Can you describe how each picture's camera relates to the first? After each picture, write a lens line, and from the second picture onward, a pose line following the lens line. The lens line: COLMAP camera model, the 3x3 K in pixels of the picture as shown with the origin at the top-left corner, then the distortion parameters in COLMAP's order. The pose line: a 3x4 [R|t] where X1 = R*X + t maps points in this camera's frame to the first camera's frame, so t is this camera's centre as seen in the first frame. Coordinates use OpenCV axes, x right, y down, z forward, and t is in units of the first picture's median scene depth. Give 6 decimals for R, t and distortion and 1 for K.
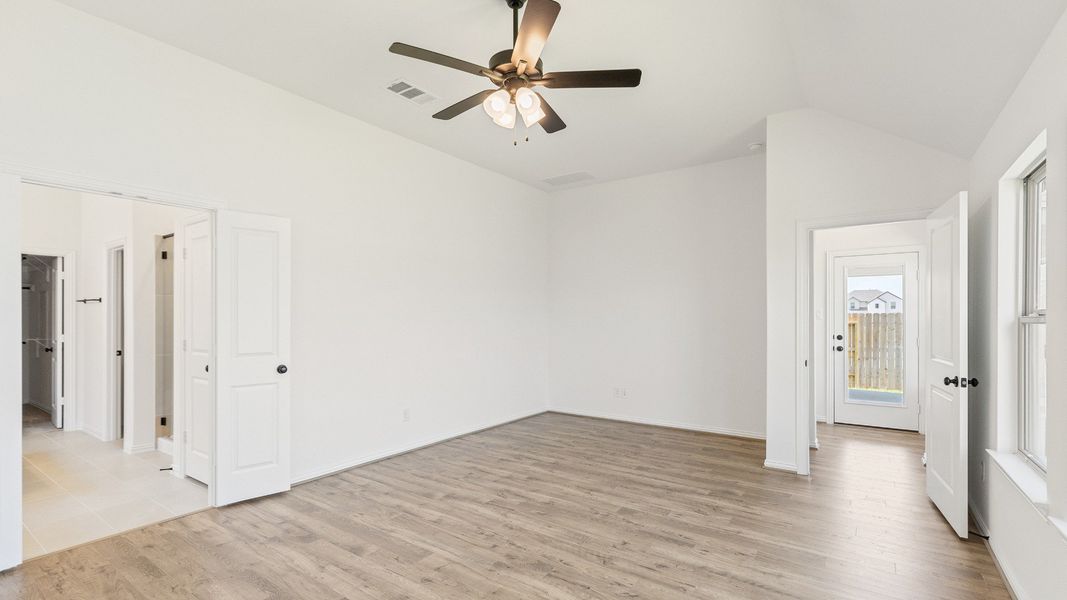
lens RADIAL K [[484.1, 0, 538.8], [0, 484.1, 298.8], [0, 0, 1]] dist [0.000752, 0.000085]
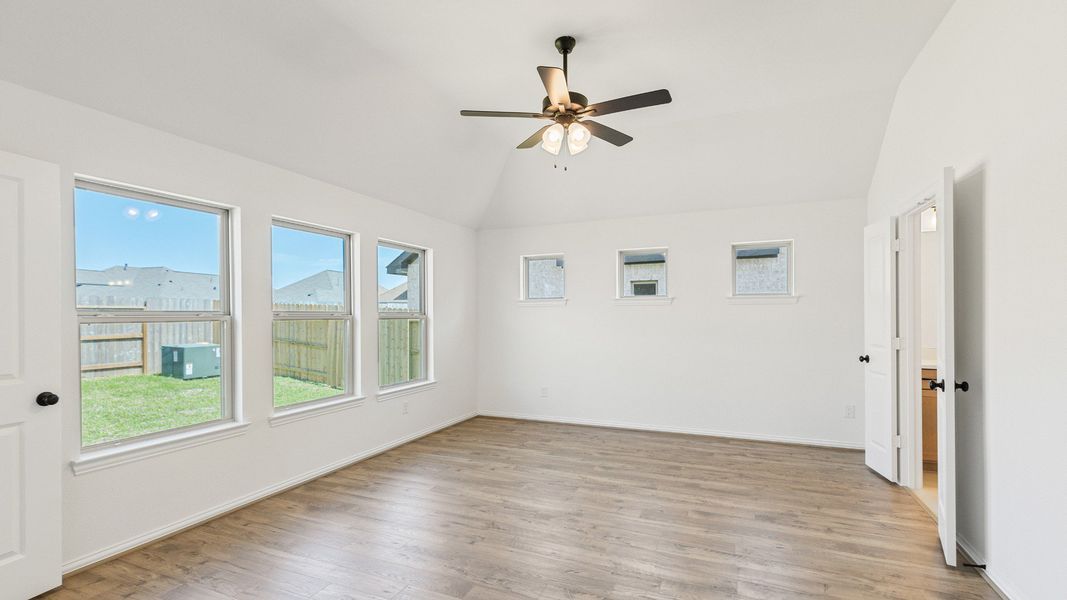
lens RADIAL K [[484.1, 0, 538.8], [0, 484.1, 298.8], [0, 0, 1]] dist [0.000752, 0.000085]
pose [[-0.977931, -0.002461, -0.208913, 0.263180], [0.013558, 0.997076, -0.075210, 0.086014], [0.208487, -0.076383, -0.975038, 2.123239]]
